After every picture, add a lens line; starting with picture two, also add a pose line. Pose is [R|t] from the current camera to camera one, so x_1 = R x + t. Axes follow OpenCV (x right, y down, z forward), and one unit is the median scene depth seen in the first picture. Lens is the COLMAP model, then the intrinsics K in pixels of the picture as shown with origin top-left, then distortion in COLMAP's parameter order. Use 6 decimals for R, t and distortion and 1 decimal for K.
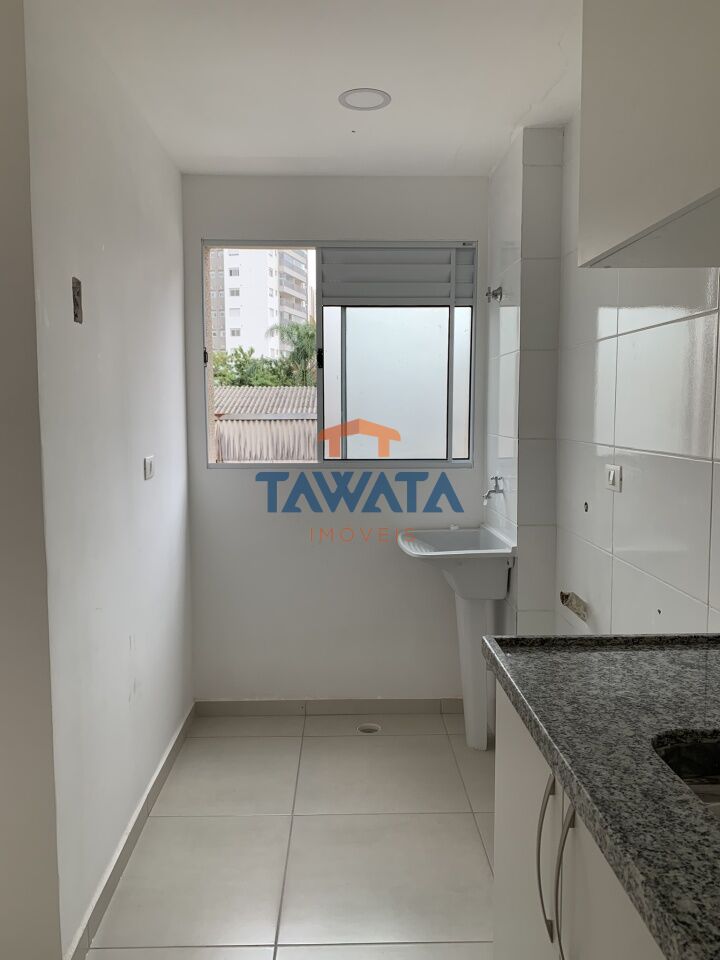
lens RADIAL K [[724.9, 0, 360.8], [0, 724.9, 472.3], [0, 0, 1]] dist [0.011029, -0.004704]
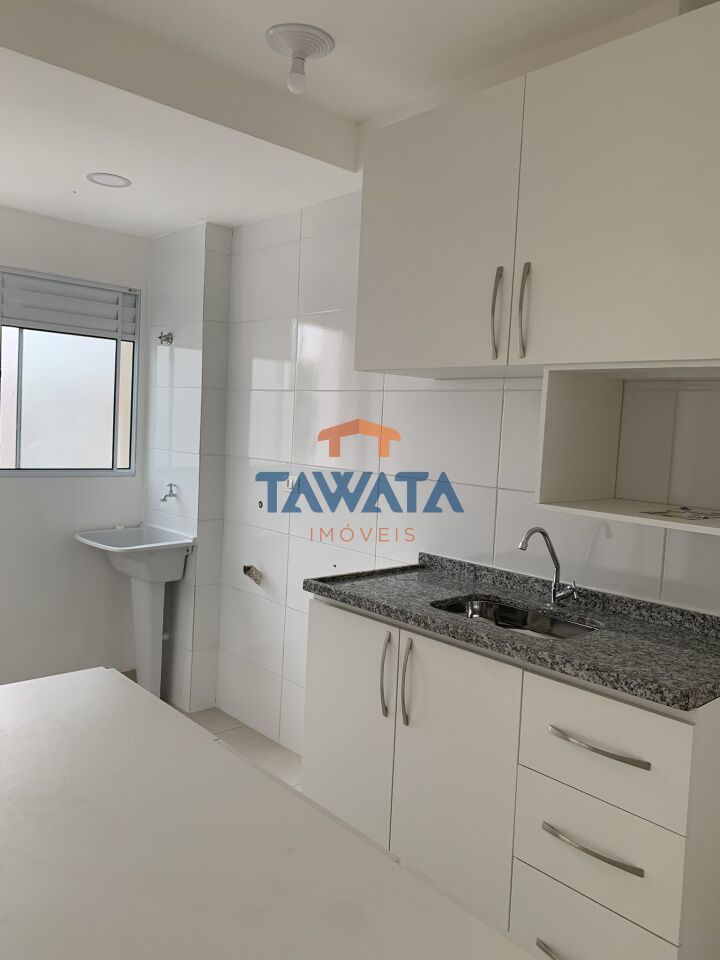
lens RADIAL K [[724.9, 0, 360.8], [0, 724.9, 472.3], [0, 0, 1]] dist [0.011029, -0.004704]
pose [[0.766268, 0.003934, 0.642509, -0.357467], [0.002852, 0.999951, -0.009524, -0.000953], [-0.642515, 0.009130, 0.766219, -0.171939]]
